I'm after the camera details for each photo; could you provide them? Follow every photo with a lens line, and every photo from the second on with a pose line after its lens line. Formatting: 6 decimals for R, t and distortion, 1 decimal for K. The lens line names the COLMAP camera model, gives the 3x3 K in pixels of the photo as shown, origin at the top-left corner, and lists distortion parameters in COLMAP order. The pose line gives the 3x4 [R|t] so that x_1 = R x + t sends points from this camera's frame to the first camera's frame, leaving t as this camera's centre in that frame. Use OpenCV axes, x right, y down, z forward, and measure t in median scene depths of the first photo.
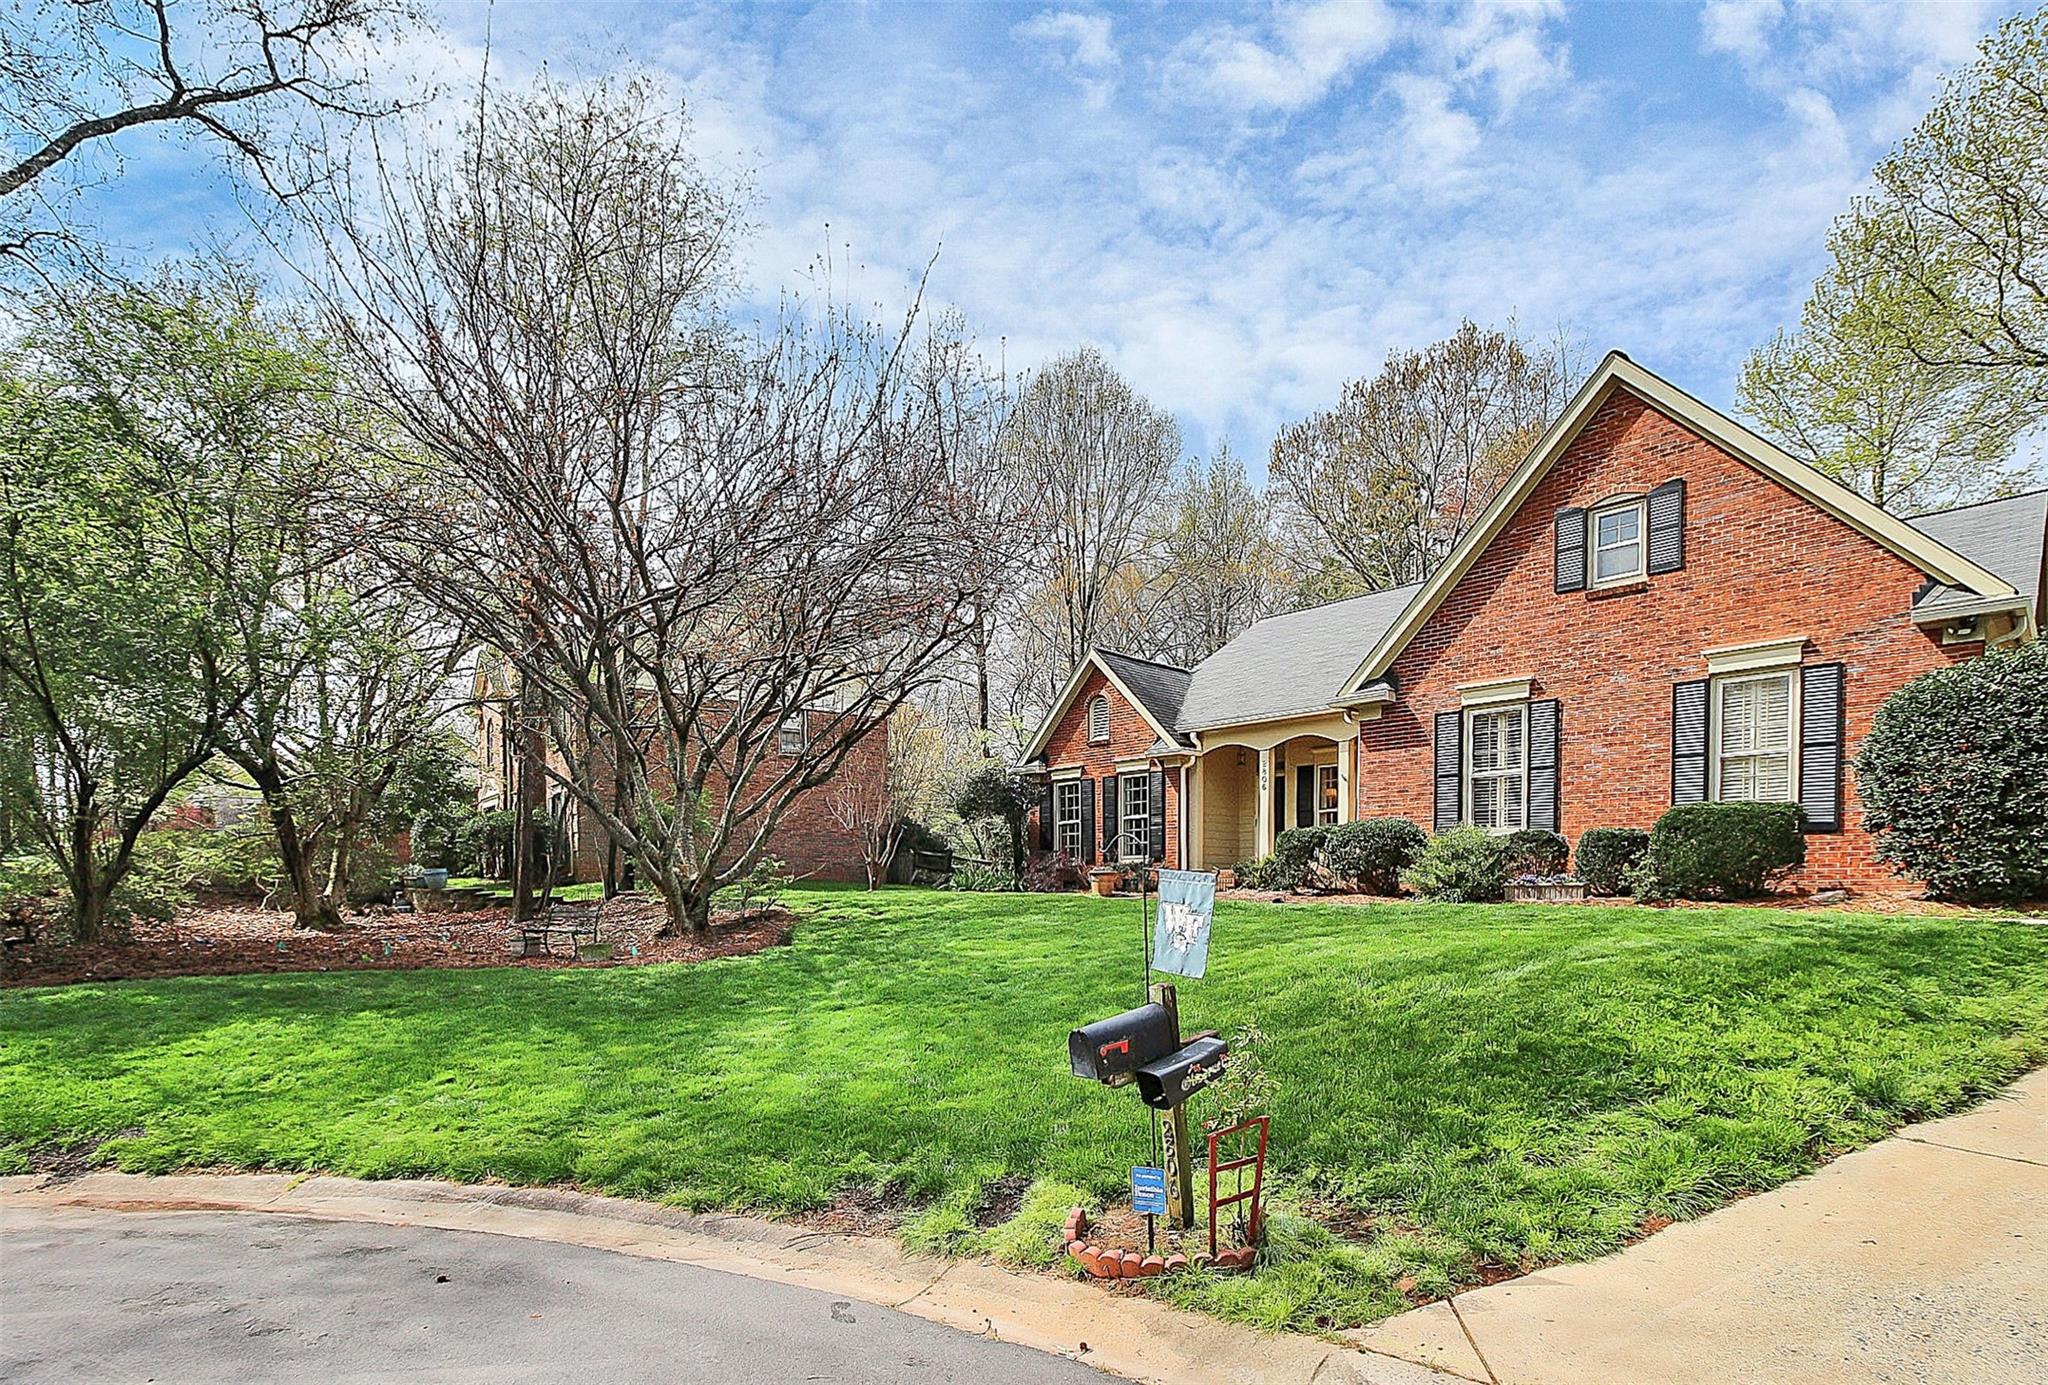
lens RADIAL K [[986.5, 0, 1027.4], [0, 986.5, 901.1], [0, 0, 1]] dist [0.000489, 0.000281]
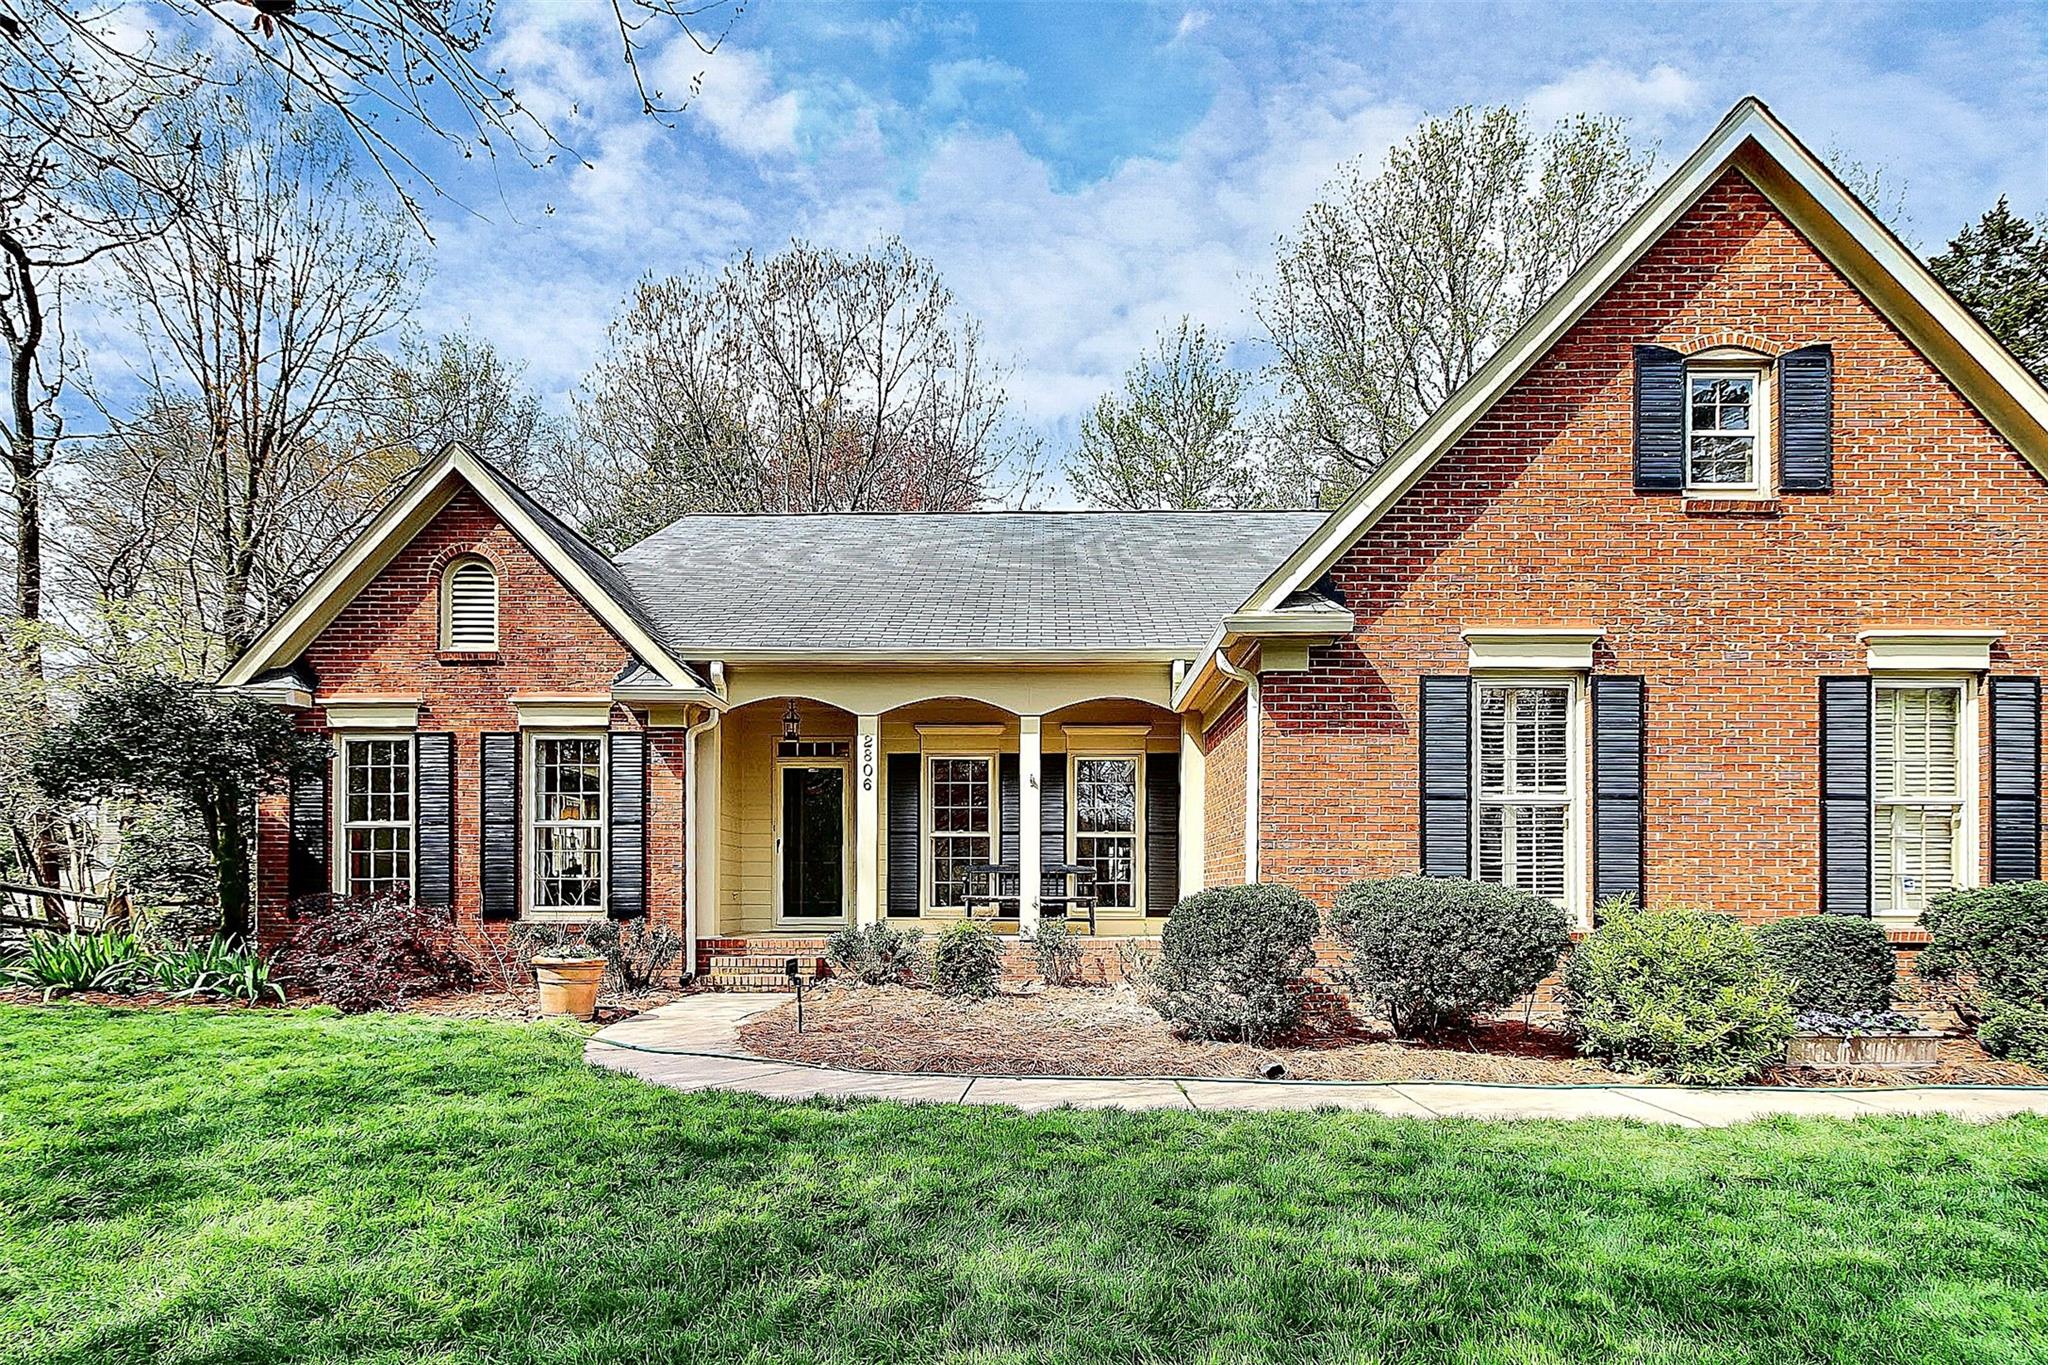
lens RADIAL K [[1021.8, 0, 1031.1], [0, 1021.8, 892.0], [0, 0, 1]] dist [0.005355, -0.009721]
pose [[0.715088, 0.008449, 0.698983, -0.078964], [0.003866, 0.999864, -0.016041, -0.047280], [-0.699024, 0.014173, 0.714958, 0.531663]]
